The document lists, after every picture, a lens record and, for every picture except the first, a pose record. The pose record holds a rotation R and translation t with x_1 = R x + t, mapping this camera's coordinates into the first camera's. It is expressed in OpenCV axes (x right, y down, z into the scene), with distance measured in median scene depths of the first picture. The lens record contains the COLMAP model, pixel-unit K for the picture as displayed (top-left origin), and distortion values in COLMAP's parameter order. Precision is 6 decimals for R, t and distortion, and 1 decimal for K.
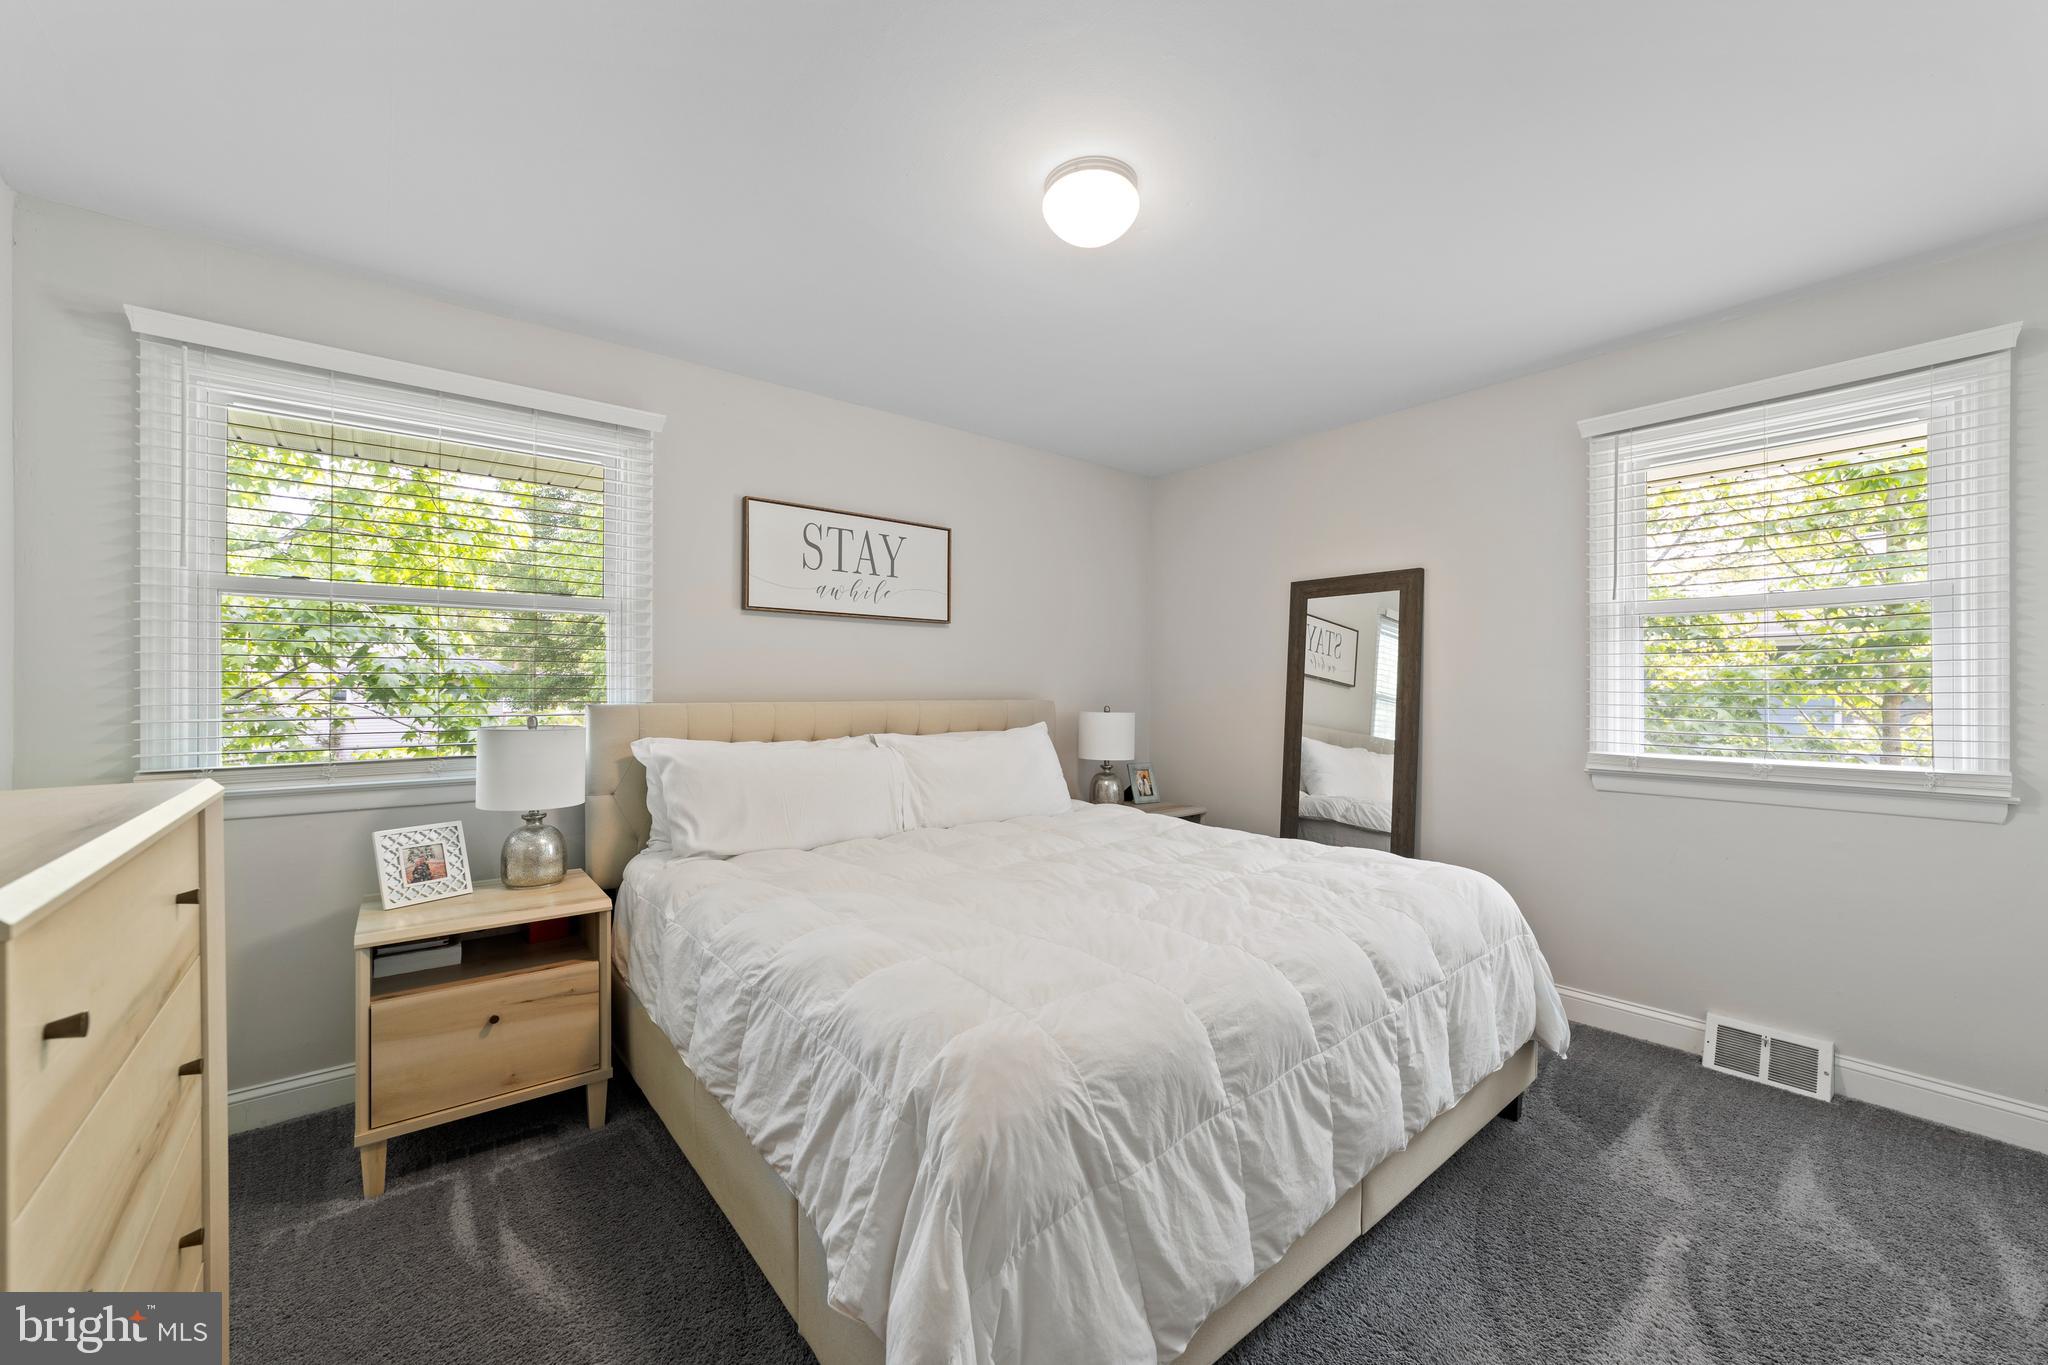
lens RADIAL K [[788.5, 0, 1020.8], [0, 788.5, 696.7], [0, 0, 1]] dist [-0.008815, 0.006310]
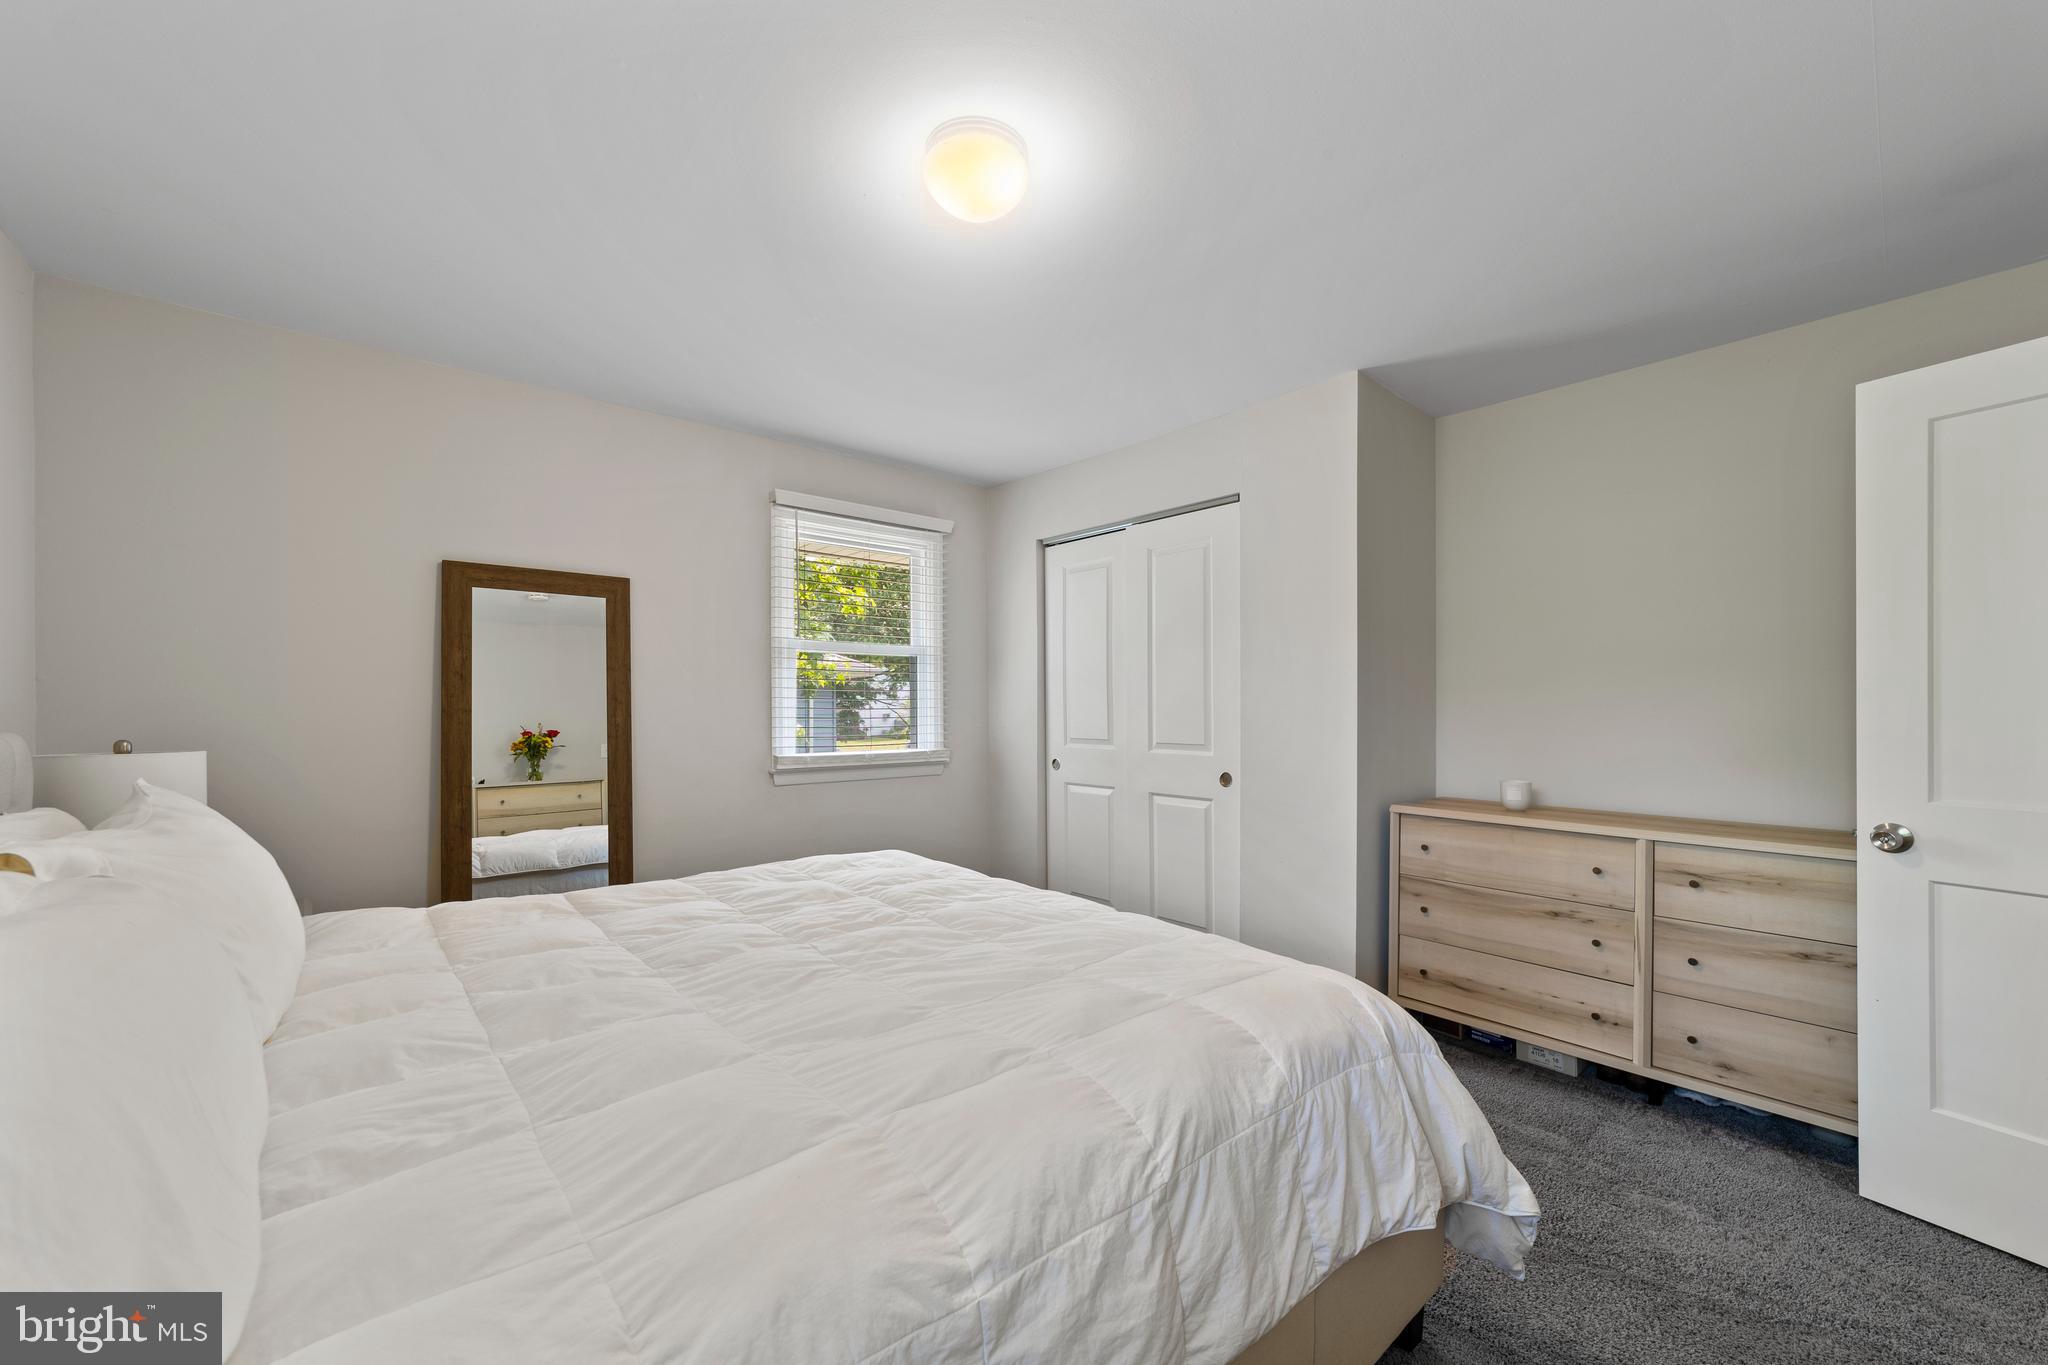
lens RADIAL K [[788.5, 0, 1020.8], [0, 788.5, 696.7], [0, 0, 1]] dist [-0.008815, 0.006310]
pose [[0.010723, 0.015915, 0.999816, -0.507066], [0.012469, 0.999793, -0.016049, 0.001841], [-0.999865, 0.012639, 0.010522, 0.597382]]
